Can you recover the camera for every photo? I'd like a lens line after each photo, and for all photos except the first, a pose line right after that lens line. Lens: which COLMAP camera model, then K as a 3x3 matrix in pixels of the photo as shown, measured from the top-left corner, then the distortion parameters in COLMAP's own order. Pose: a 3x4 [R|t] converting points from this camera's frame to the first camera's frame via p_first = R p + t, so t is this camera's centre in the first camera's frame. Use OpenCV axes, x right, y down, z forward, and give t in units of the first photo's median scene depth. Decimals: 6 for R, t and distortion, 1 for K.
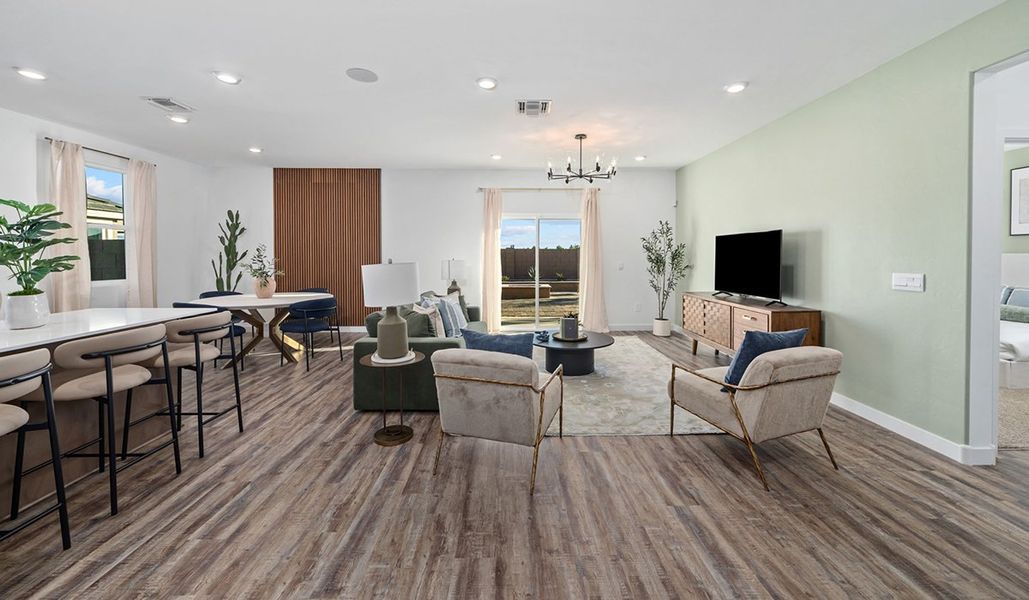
lens RADIAL K [[391.4, 0, 520.2], [0, 391.4, 262.4], [0, 0, 1]] dist [0.001722, 0.000342]
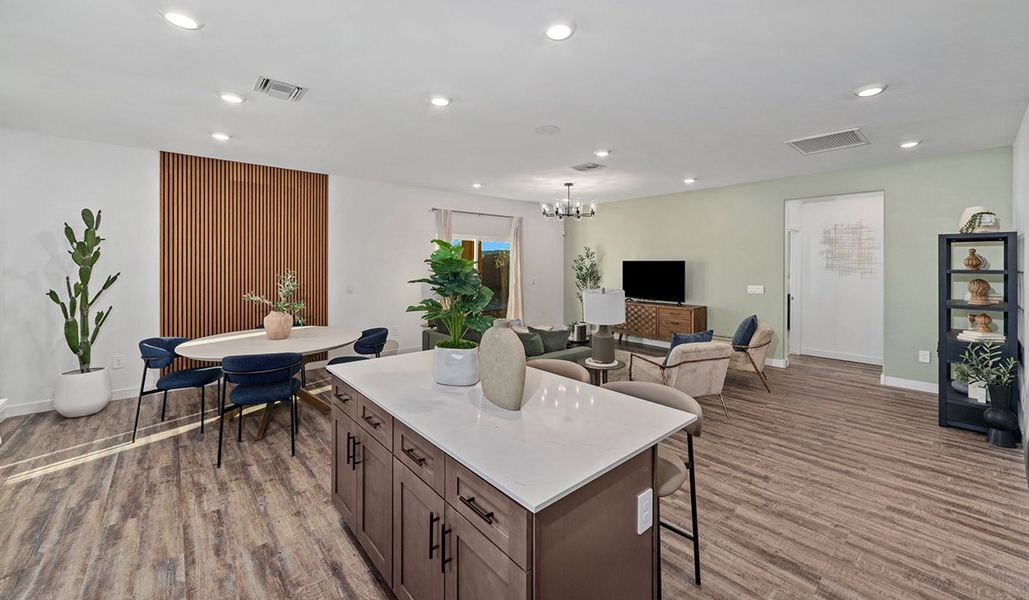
lens RADIAL K [[397.0, 0, 518.8], [0, 397.0, 263.5], [0, 0, 1]] dist [0.000664, 0.000199]
pose [[0.764366, 0.003041, 0.644775, -1.175674], [0.006516, 0.999901, -0.012440, -0.065334], [-0.644749, 0.013710, 0.764271, 0.144981]]
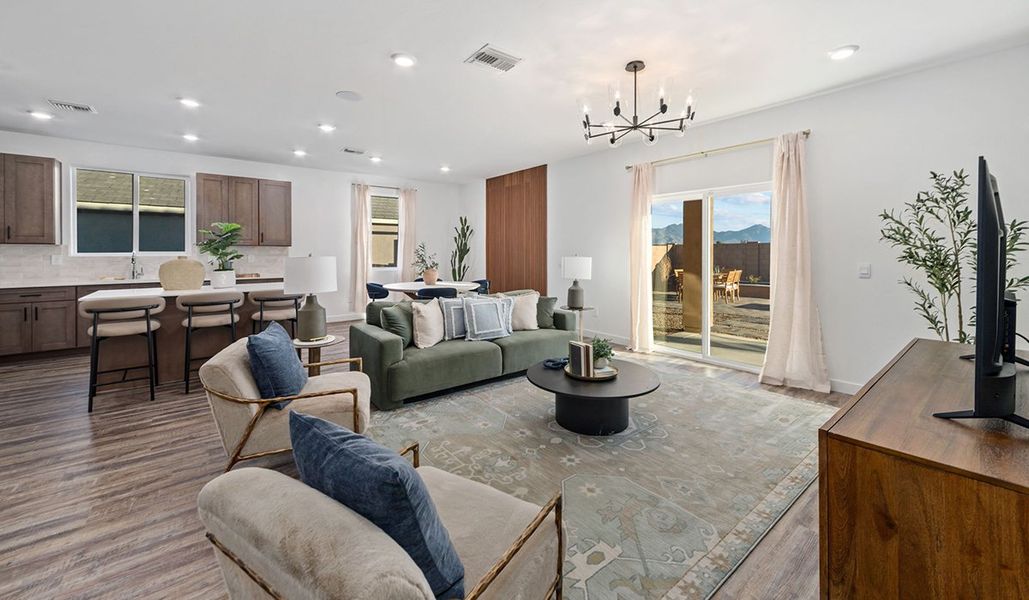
lens RADIAL K [[394.1, 0, 518.4], [0, 394.1, 256.3], [0, 0, 1]] dist [0.000138, 0.000395]
pose [[0.611717, 0.009927, -0.791015, 0.792326], [-0.013699, 0.999904, 0.001954, -0.010273], [0.790958, 0.009640, 0.611794, 0.652964]]
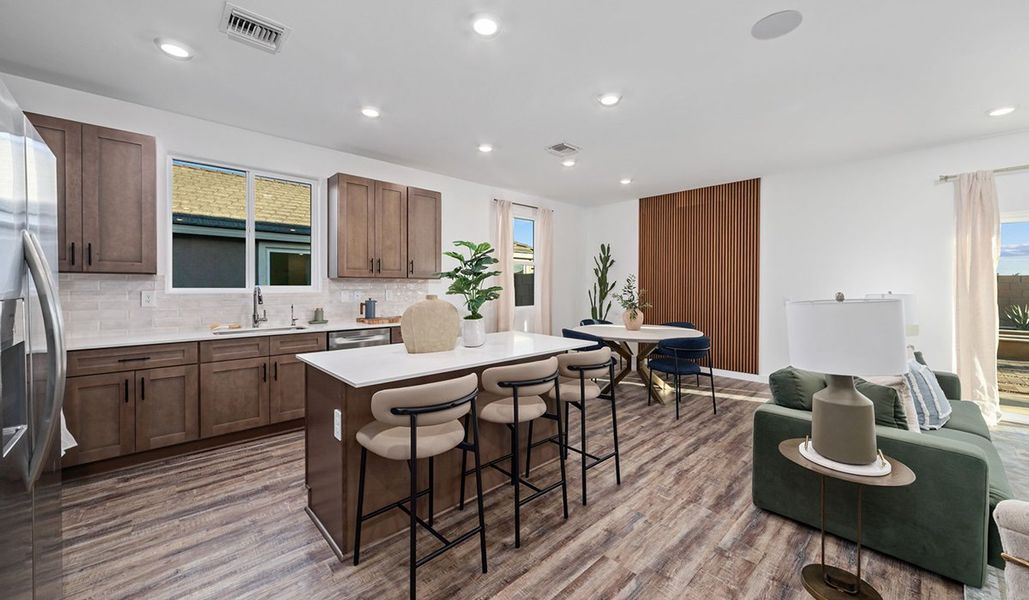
lens RADIAL K [[391.4, 0, 518.2], [0, 391.4, 291.8], [0, 0, 1]] dist [0.000068, 0.000161]
pose [[0.671477, 0.013387, -0.740904, -0.182916], [-0.015751, 0.999869, 0.003790, -0.004802], [0.740858, 0.009125, 0.671600, 0.197366]]
